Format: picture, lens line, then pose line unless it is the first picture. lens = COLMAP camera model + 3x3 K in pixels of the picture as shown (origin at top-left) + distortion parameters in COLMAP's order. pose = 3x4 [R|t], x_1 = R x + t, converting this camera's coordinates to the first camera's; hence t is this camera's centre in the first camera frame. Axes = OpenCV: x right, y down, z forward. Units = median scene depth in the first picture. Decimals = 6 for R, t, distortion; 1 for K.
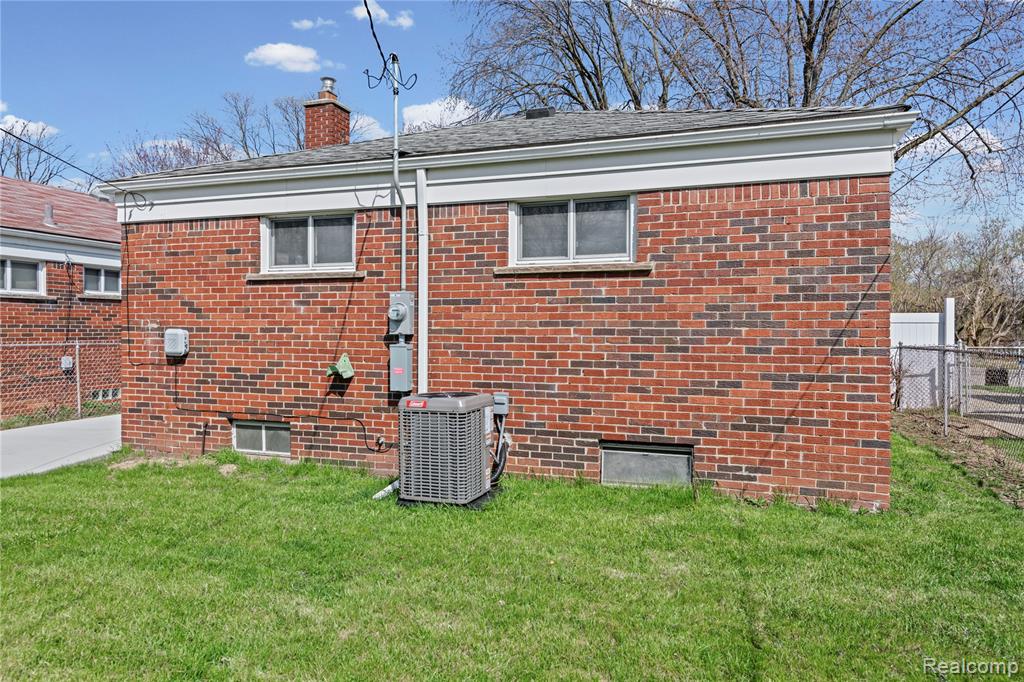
lens RADIAL K [[689.7, 0, 509.8], [0, 689.7, 296.0], [0, 0, 1]] dist [0.011484, -0.004581]
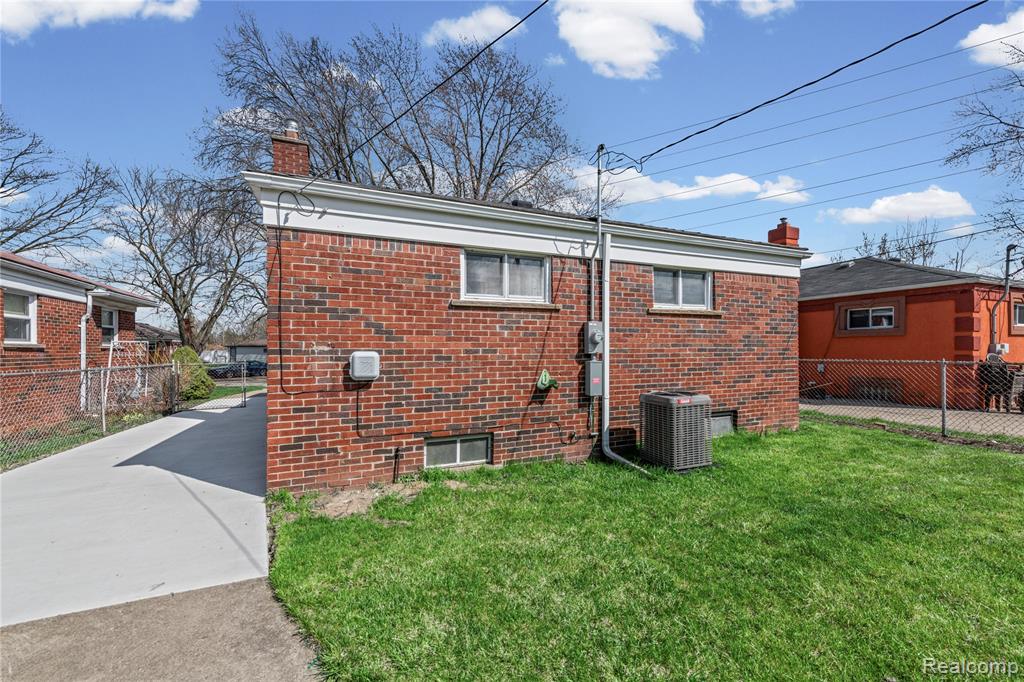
lens RADIAL K [[414.1, 0, 520.0], [0, 414.1, 331.8], [0, 0, 1]] dist [0.008144, -0.001020]
pose [[0.728285, 0.023072, 0.684885, -0.818261], [-0.023392, 0.999688, -0.008804, 0.024079], [-0.684875, -0.009609, 0.728598, 0.511134]]
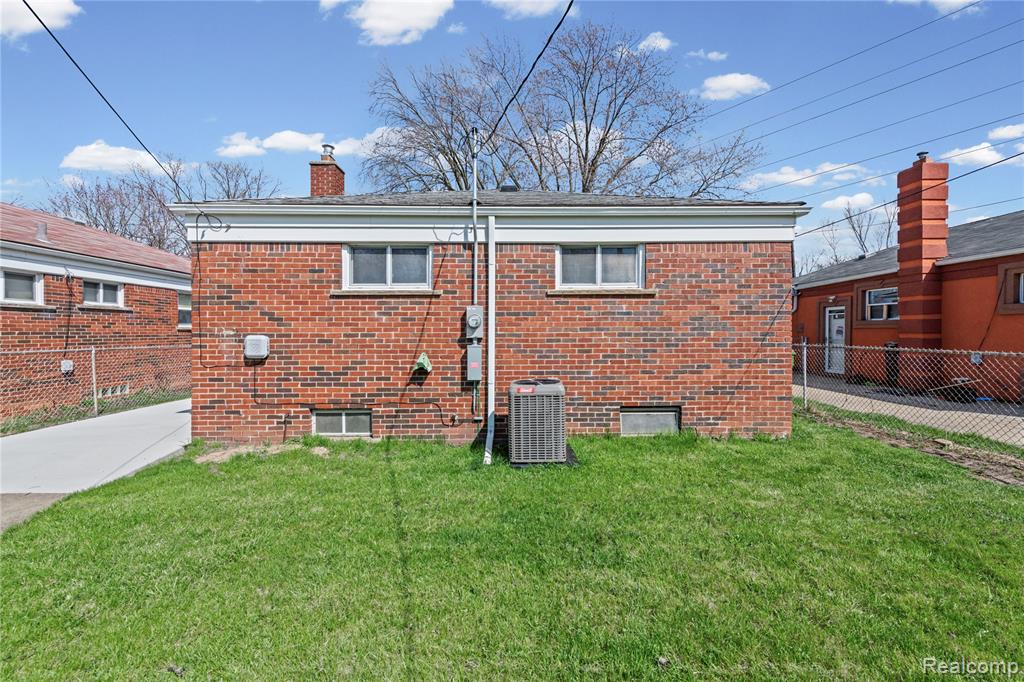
lens RADIAL K [[414.1, 0, 522.2], [0, 414.1, 312.2], [0, 0, 1]] dist [0.008144, -0.001020]
pose [[0.935545, 0.008868, 0.353095, -0.356978], [-0.009813, 0.999951, 0.000884, 0.004438], [-0.353070, -0.004292, 0.935587, 0.213758]]
